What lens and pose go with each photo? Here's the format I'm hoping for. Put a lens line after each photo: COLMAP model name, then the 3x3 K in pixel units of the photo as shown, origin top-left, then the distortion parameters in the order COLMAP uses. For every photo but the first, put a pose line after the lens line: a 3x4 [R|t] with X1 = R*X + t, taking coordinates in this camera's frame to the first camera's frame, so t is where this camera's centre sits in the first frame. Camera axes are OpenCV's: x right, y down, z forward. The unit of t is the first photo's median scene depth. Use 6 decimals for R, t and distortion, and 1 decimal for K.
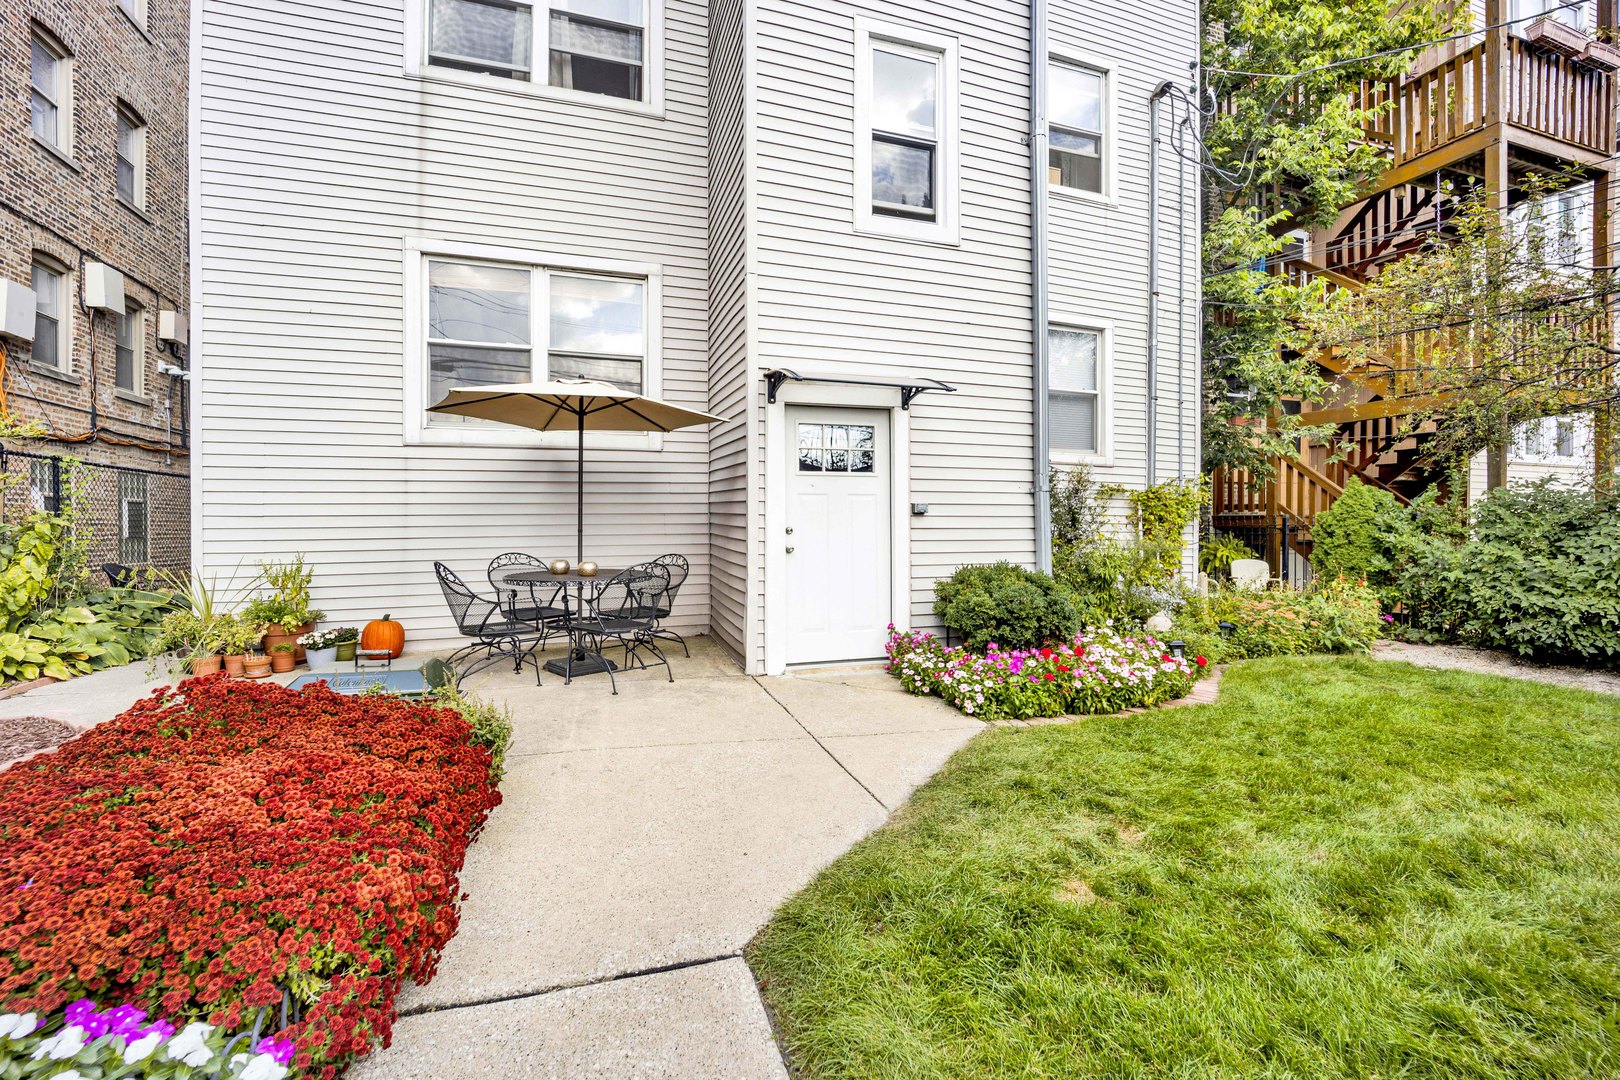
lens RADIAL K [[689.5, 0, 817.6], [0, 689.5, 535.5], [0, 0, 1]] dist [-0.019624, 0.000238]
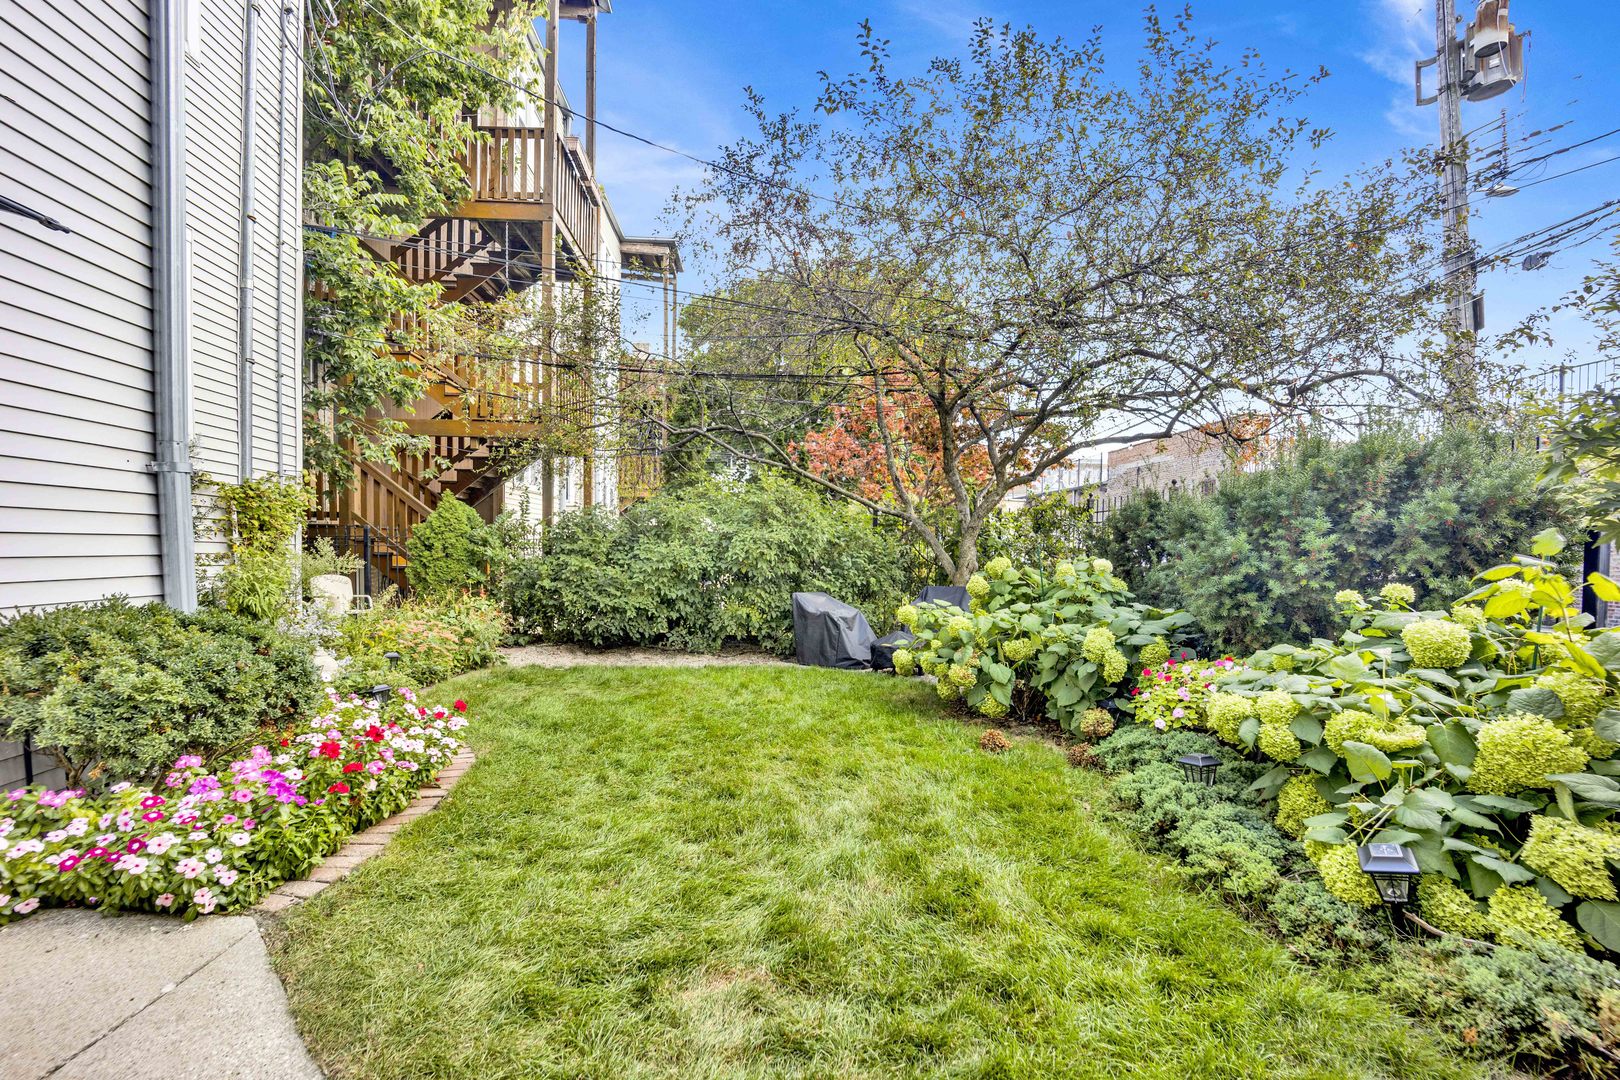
lens RADIAL K [[689.5, 0, 793.7], [0, 689.5, 576.1], [0, 0, 1]] dist [-0.019624, 0.000238]
pose [[0.270987, -0.033555, 0.961998, -0.072229], [-0.009744, 0.999245, 0.037599, -0.002719], [-0.962534, -0.019562, 0.270456, 0.278937]]
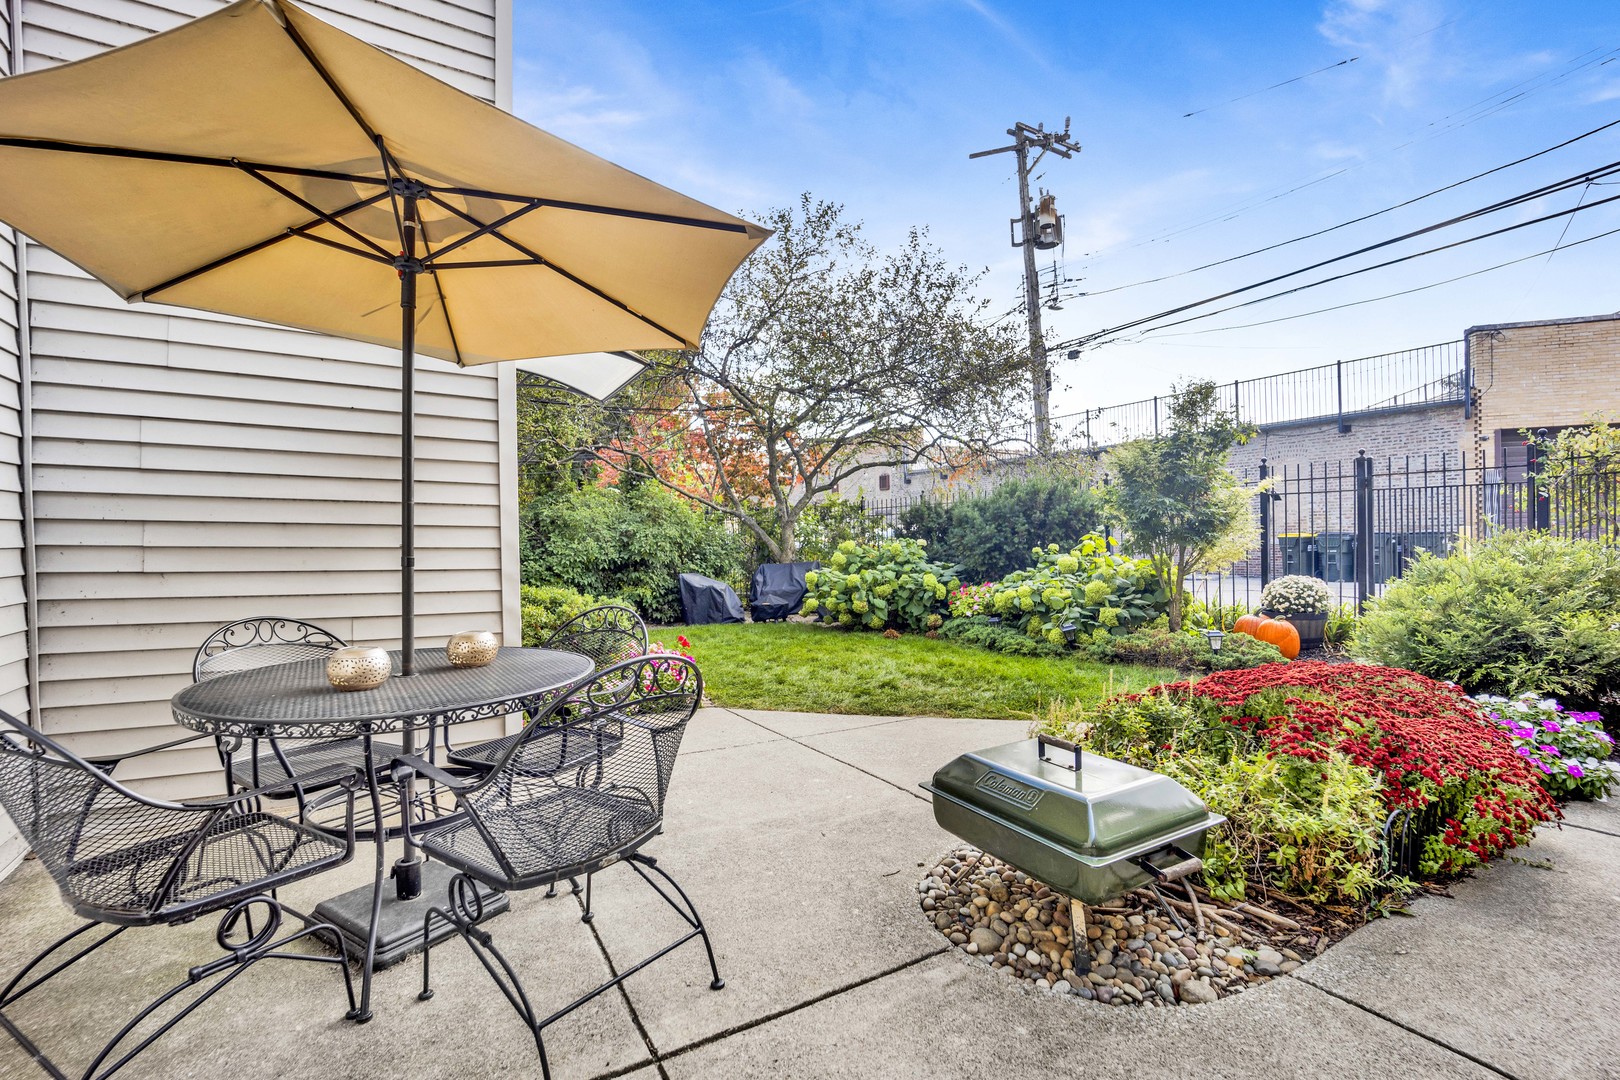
lens RADIAL K [[689.5, 0, 812.7], [0, 689.5, 543.7], [0, 0, 1]] dist [-0.019624, 0.000238]
pose [[-0.191069, -0.006281, 0.981557, -0.499094], [0.027804, 0.999544, 0.011808, -0.008615], [-0.981183, 0.029547, -0.190807, 0.569940]]
